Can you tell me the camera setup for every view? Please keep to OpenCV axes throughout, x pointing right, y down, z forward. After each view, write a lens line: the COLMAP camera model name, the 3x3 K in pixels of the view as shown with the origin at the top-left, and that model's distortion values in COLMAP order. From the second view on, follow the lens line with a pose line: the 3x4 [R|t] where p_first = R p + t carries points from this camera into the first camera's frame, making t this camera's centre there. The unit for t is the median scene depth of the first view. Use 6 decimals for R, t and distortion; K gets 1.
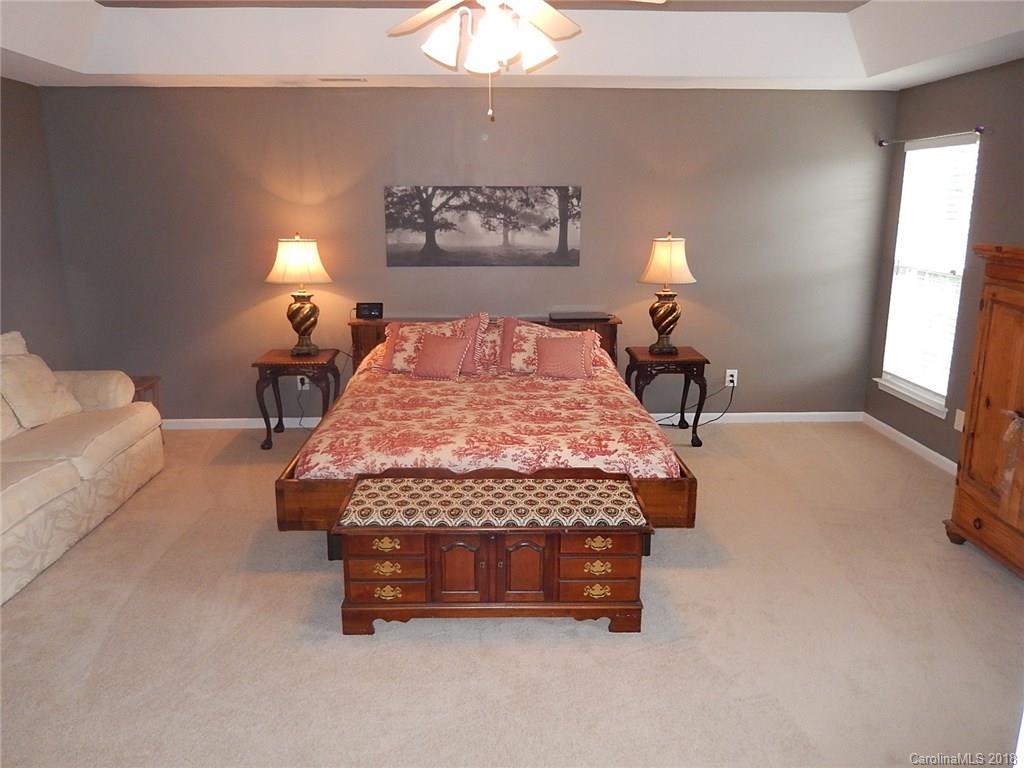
lens RADIAL K [[766.8, 0, 509.3], [0, 766.8, 382.6], [0, 0, 1]] dist [-0.005861, -0.010480]
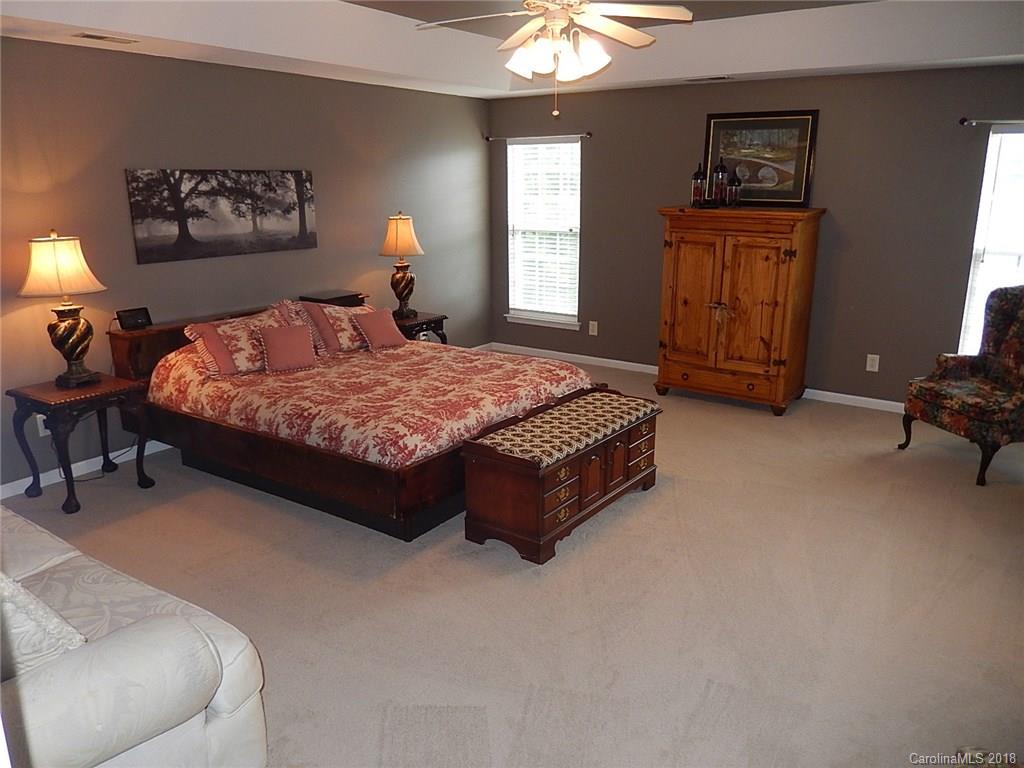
lens RADIAL K [[766.8, 0, 474.8], [0, 766.8, 395.9], [0, 0, 1]] dist [-0.005861, -0.010480]
pose [[0.616587, -0.216446, 0.756949, -0.618578], [0.188951, 0.974048, 0.124611, -0.045522], [-0.764276, 0.066192, 0.641483, 0.182585]]
